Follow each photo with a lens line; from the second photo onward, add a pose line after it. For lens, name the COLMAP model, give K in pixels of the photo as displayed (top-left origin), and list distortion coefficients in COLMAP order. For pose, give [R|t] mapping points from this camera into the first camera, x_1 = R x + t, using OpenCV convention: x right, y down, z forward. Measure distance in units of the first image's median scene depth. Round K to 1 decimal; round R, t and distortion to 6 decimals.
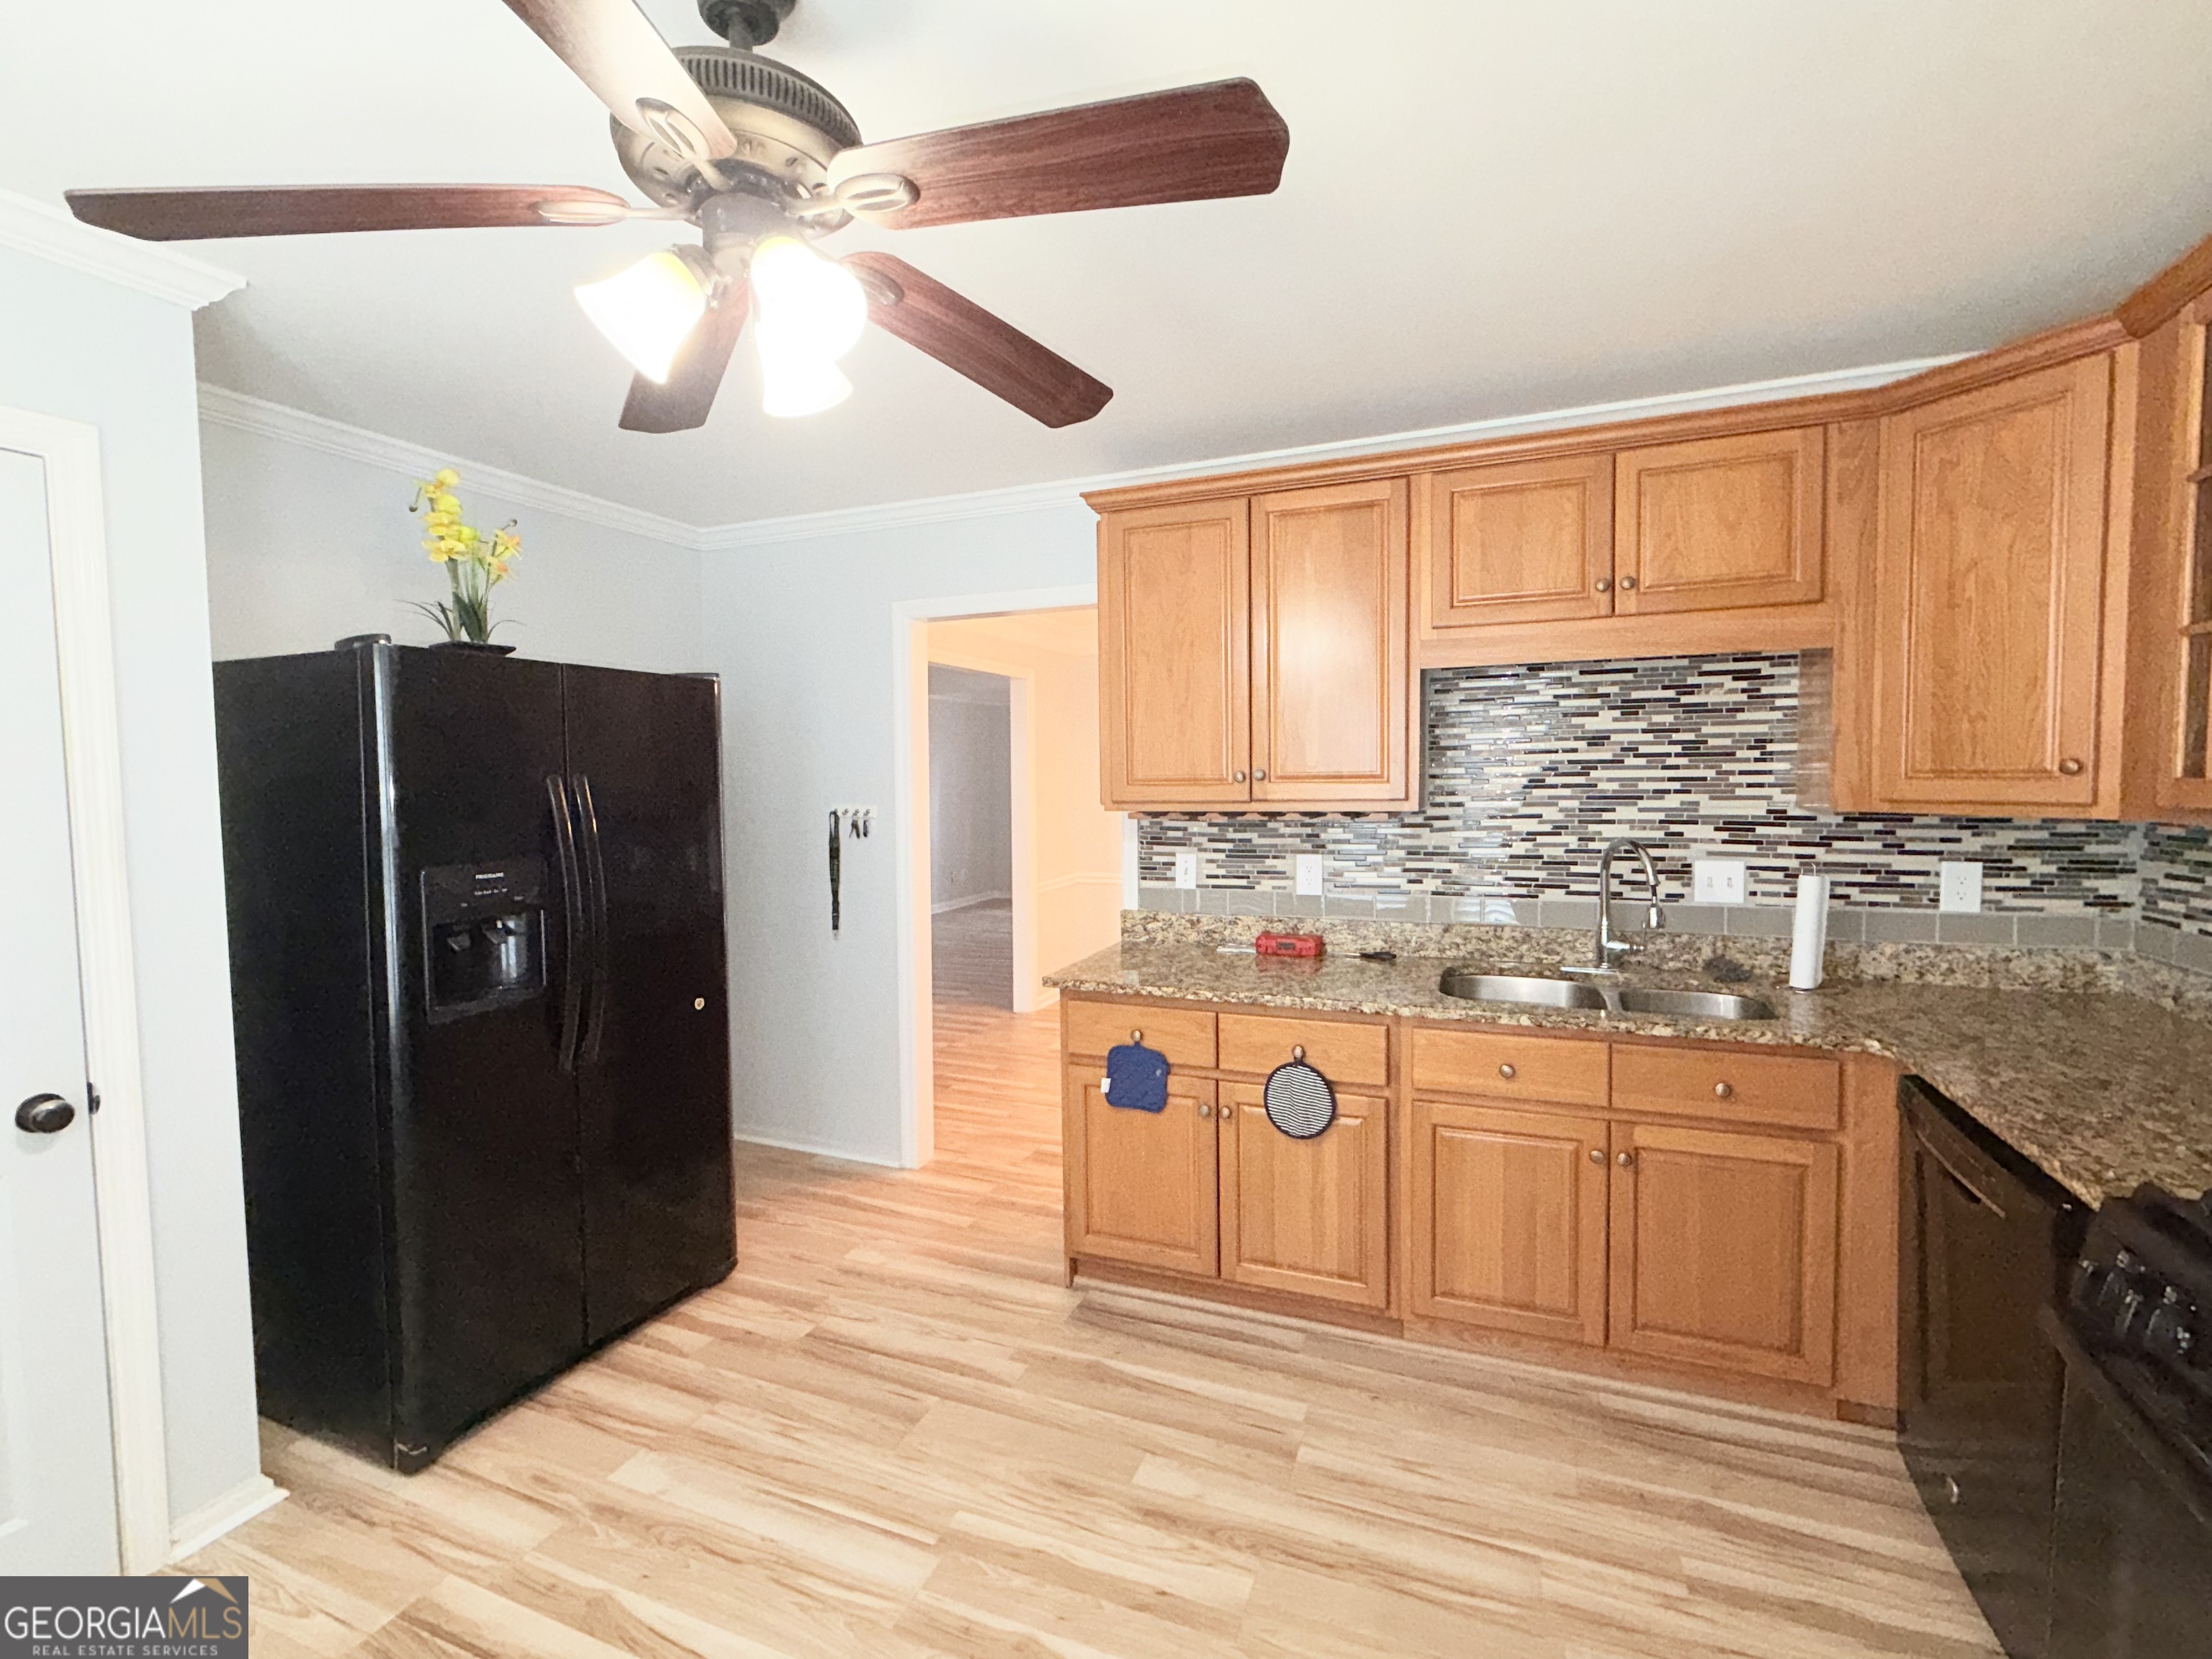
lens RADIAL K [[990.3, 0, 1100.0], [0, 990.3, 821.8], [0, 0, 1]] dist [0.000266, -0.000054]
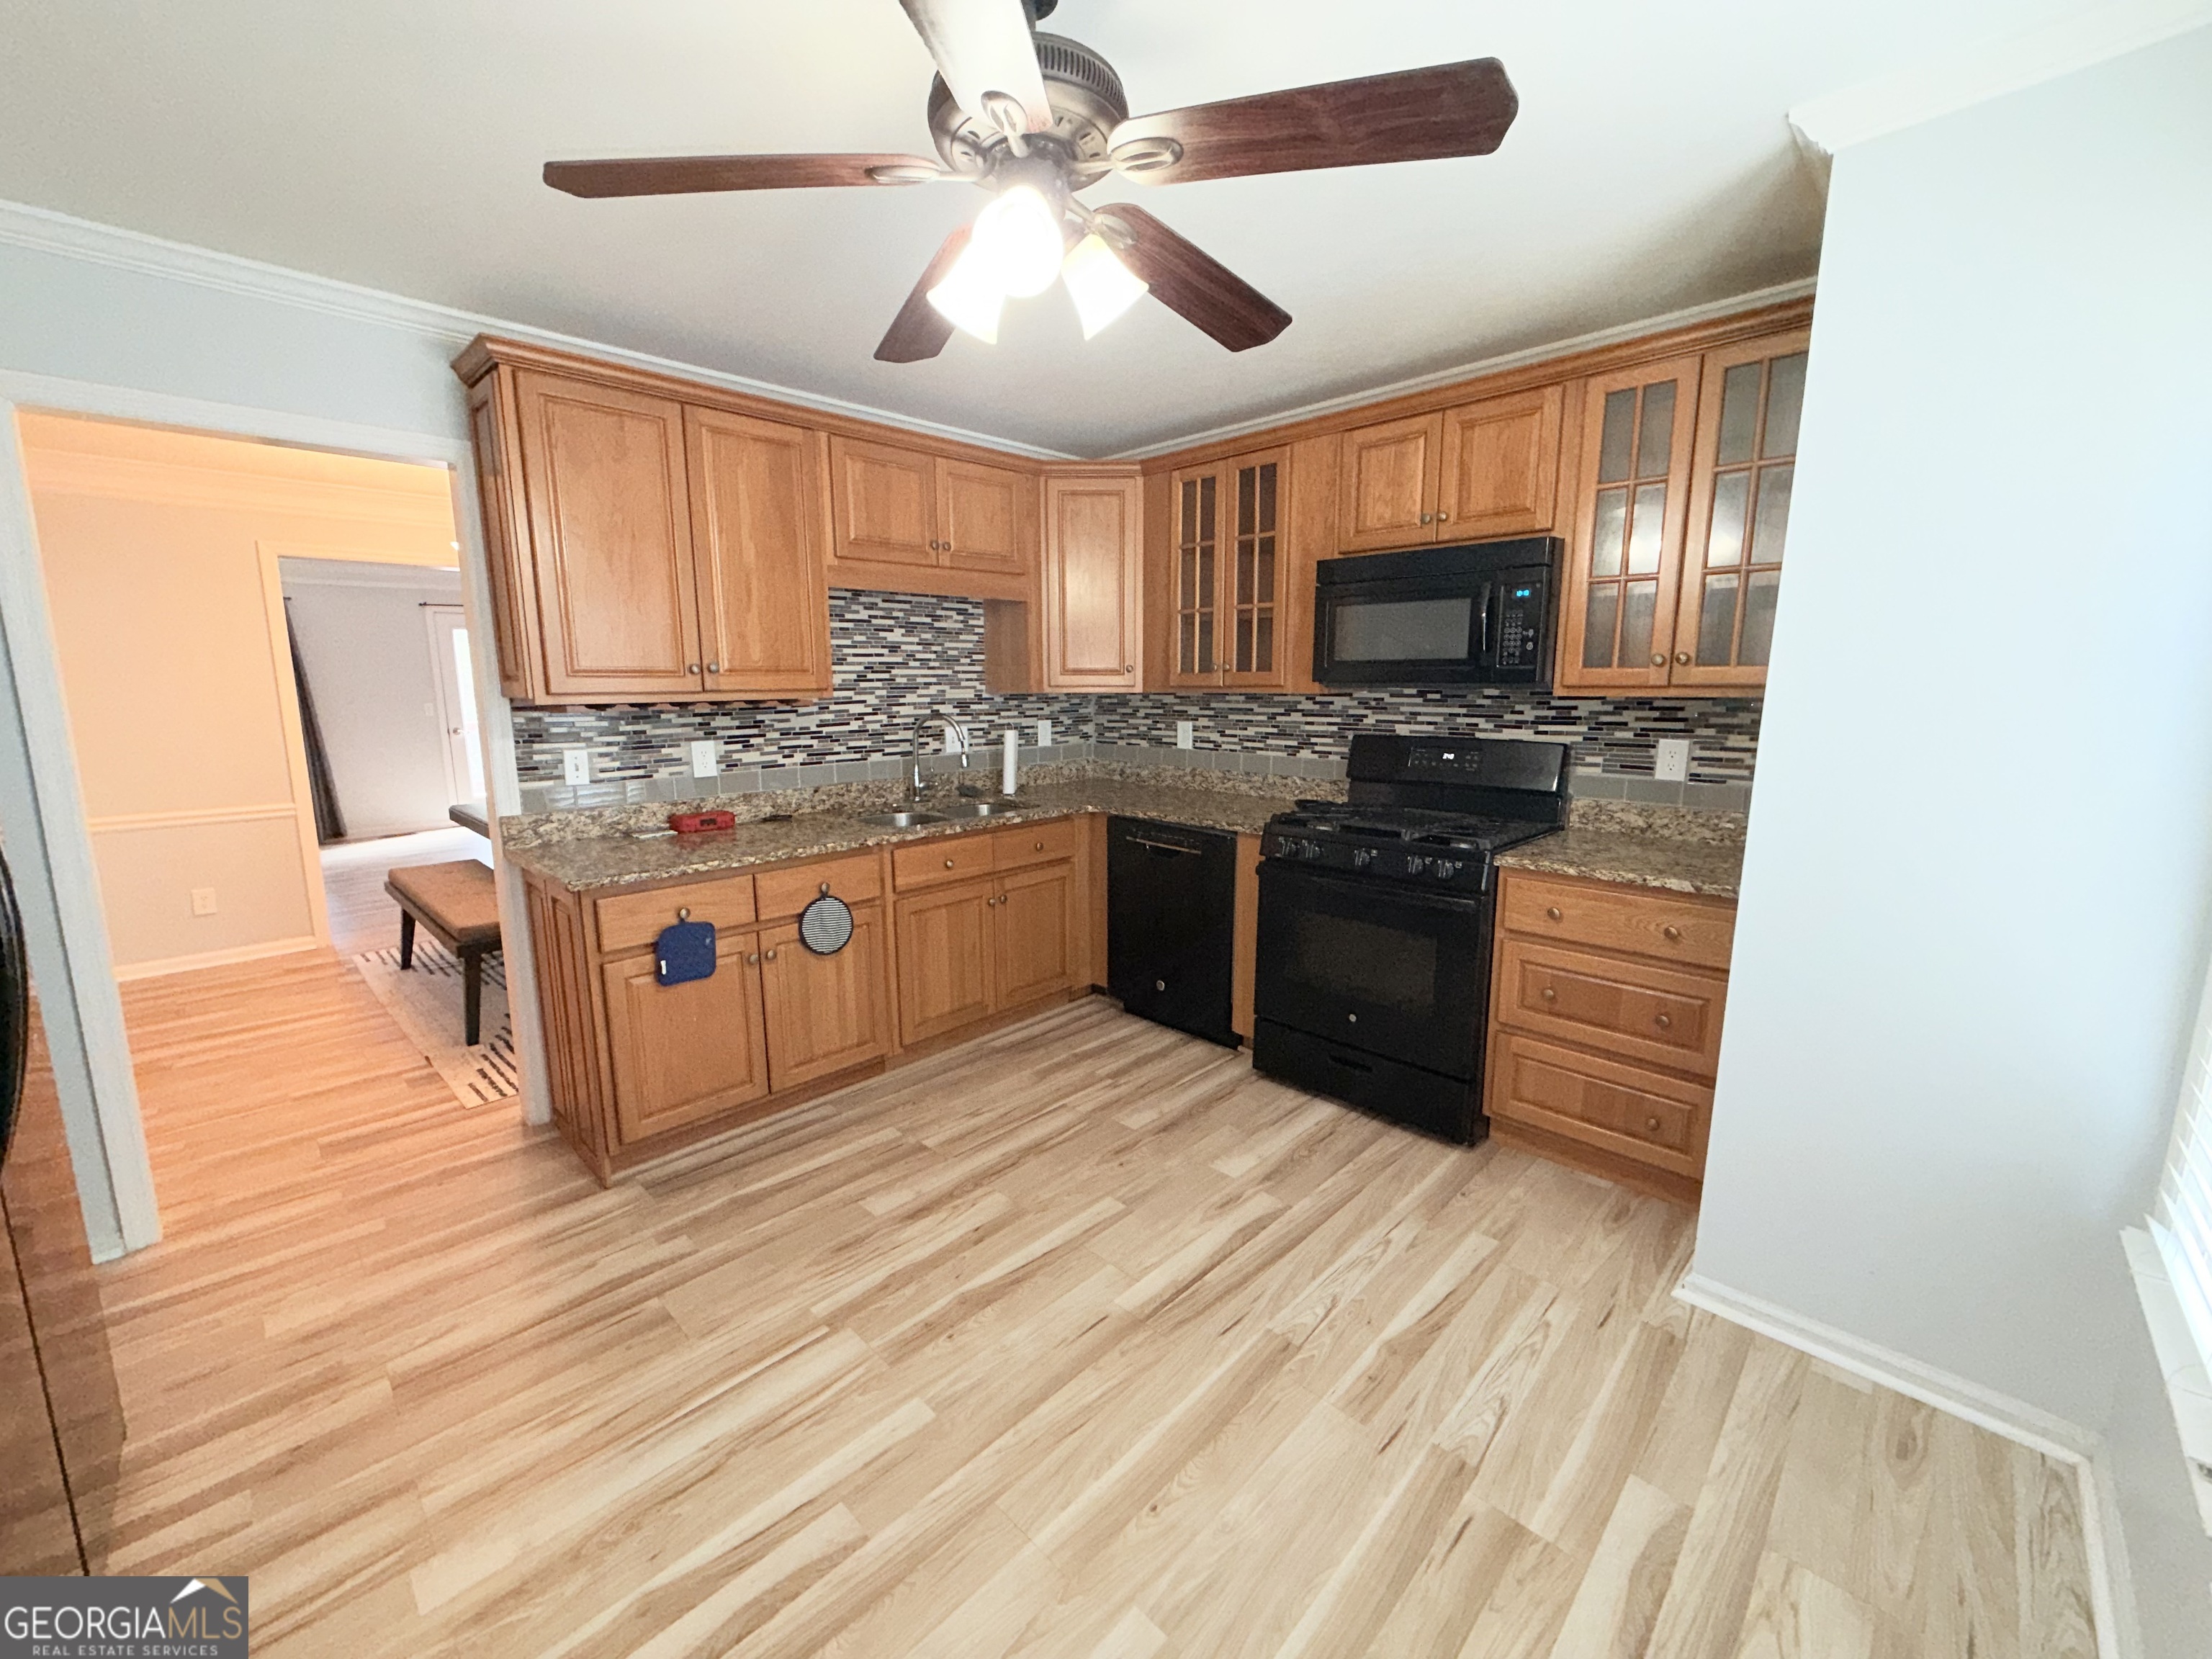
lens RADIAL K [[886.6, 0, 1097.7], [0, 886.6, 824.6], [0, 0, 1]] dist [0.003894, -0.000531]
pose [[0.374532, -0.140655, 0.916483, -0.890112], [0.045713, 0.990026, 0.133261, 0.020866], [-0.926086, -0.008015, 0.377227, 0.314006]]
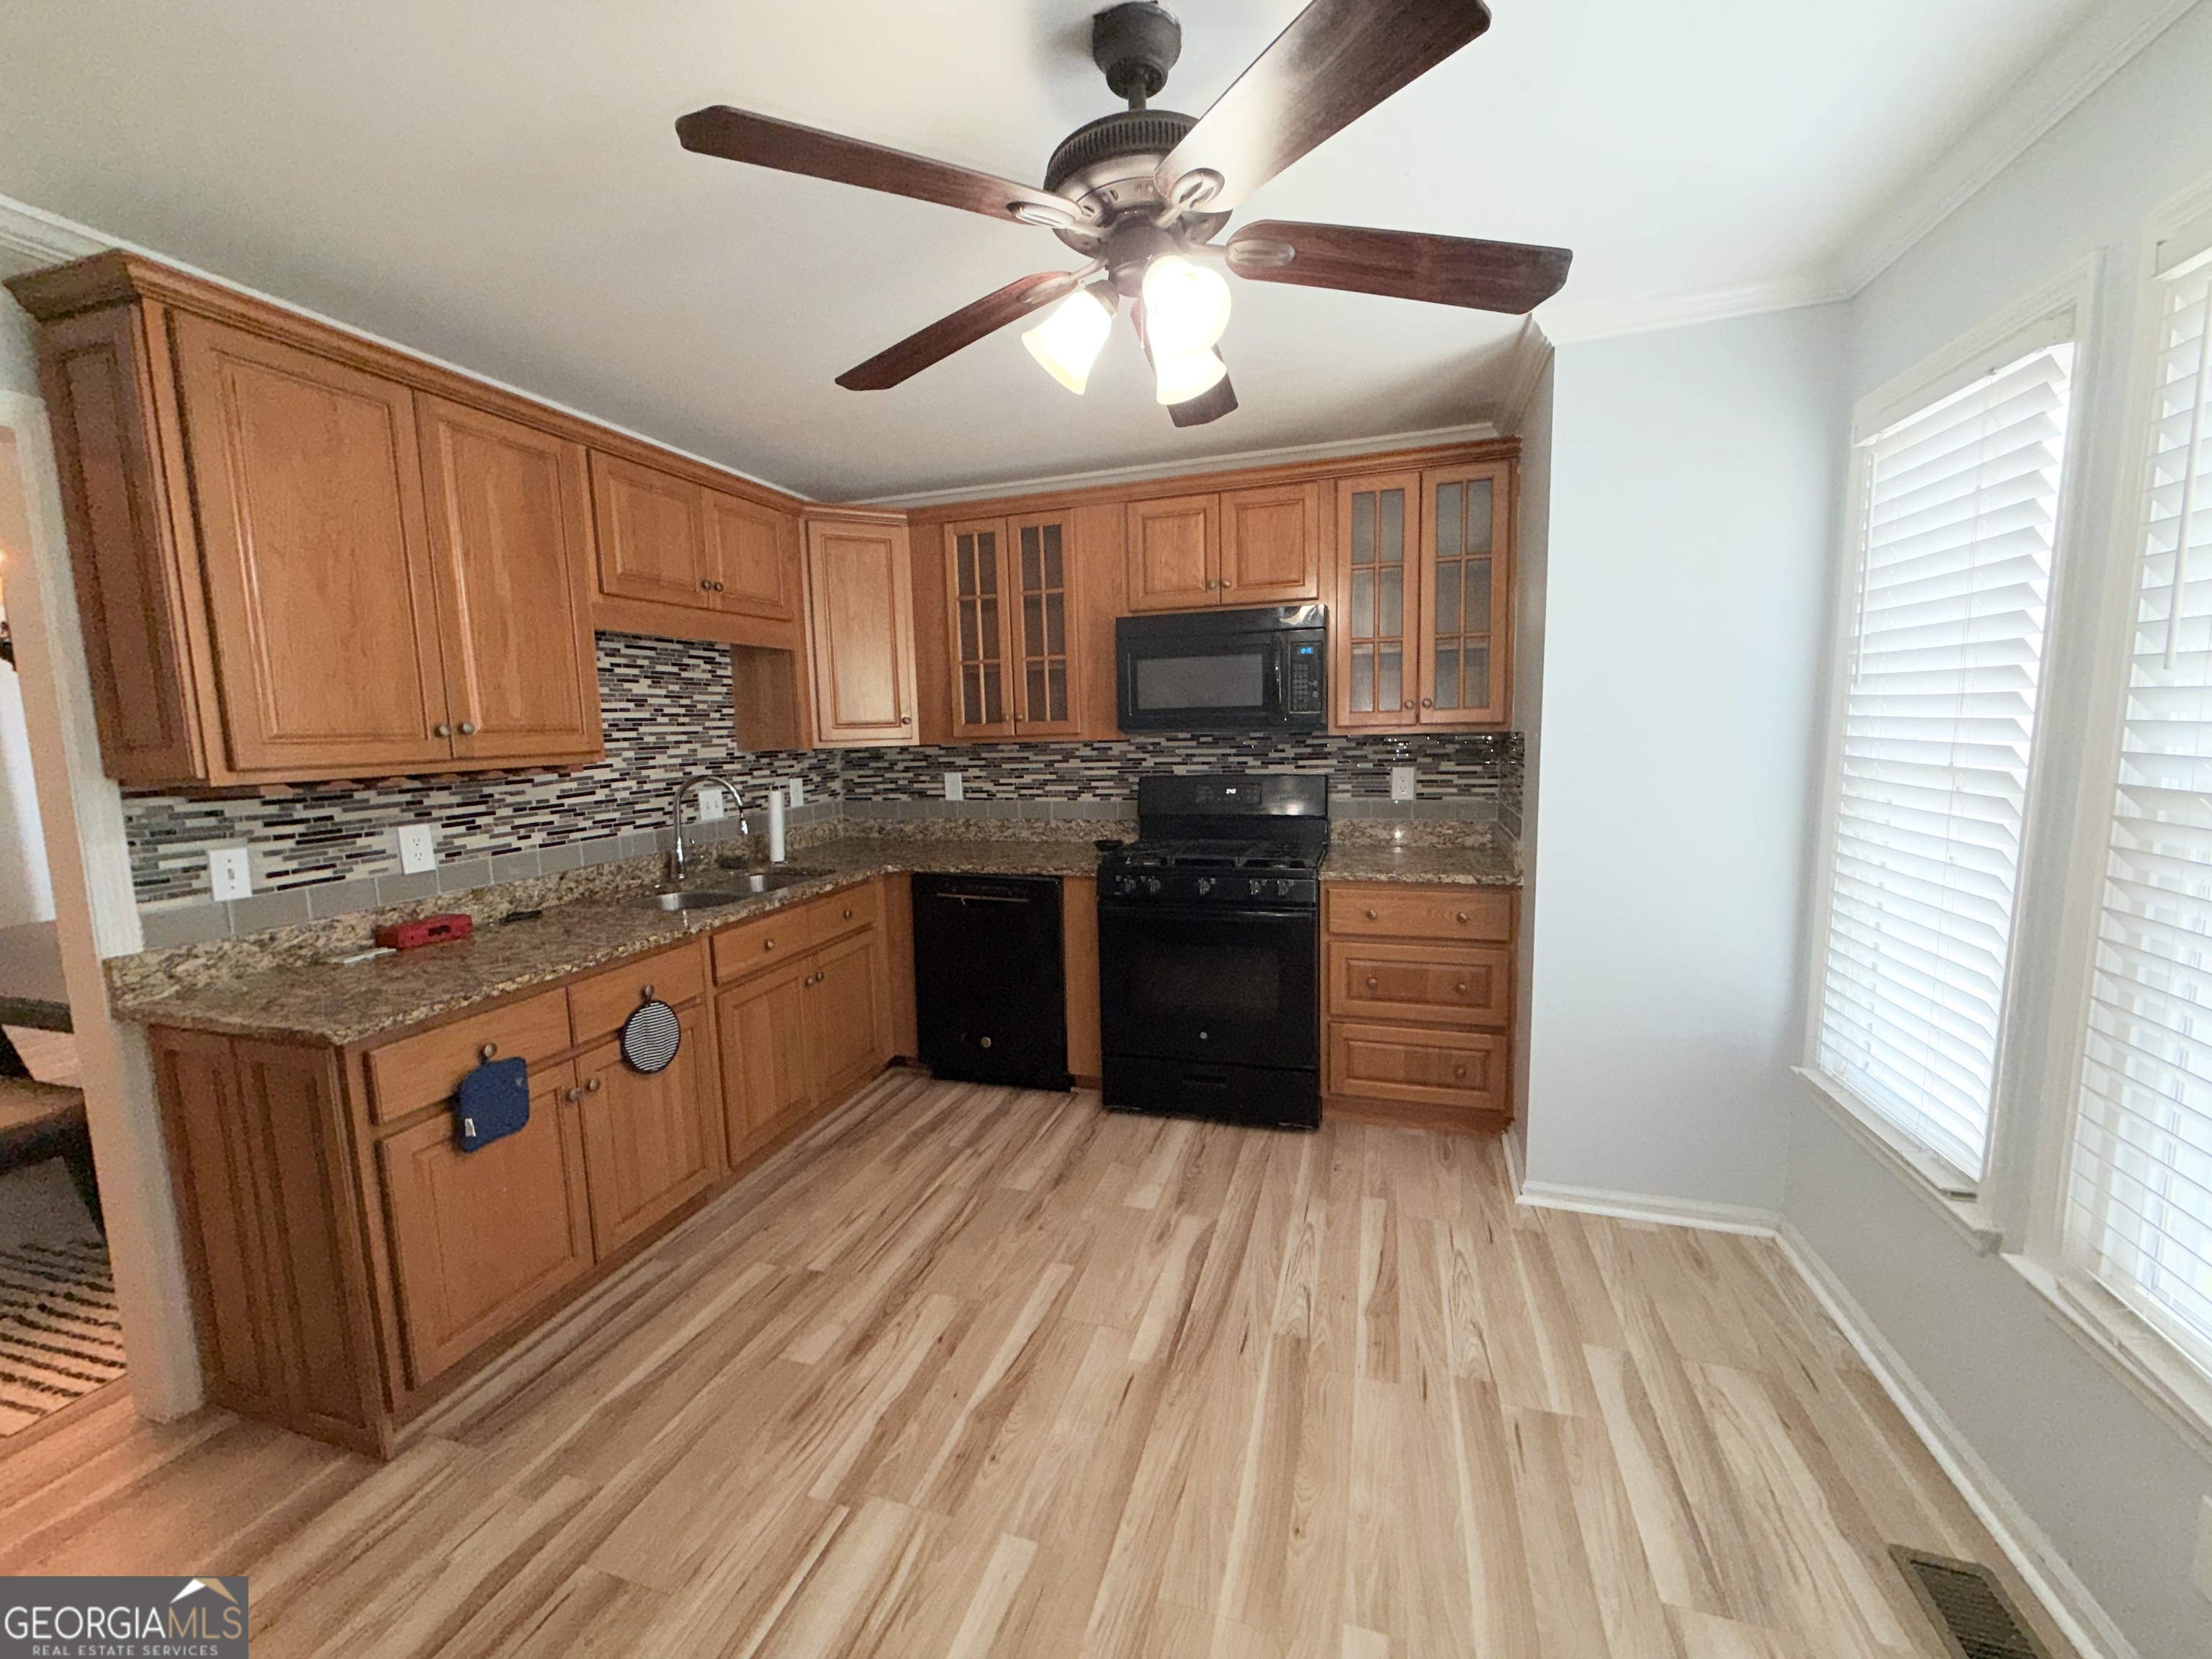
lens RADIAL K [[886.6, 0, 1100.4], [0, 886.6, 824.8], [0, 0, 1]] dist [0.003894, -0.000531]
pose [[-0.087232, -0.099573, 0.991199, -0.953117], [0.077193, 0.991325, 0.106379, -0.004903], [-0.993193, 0.085793, -0.078789, 0.745369]]
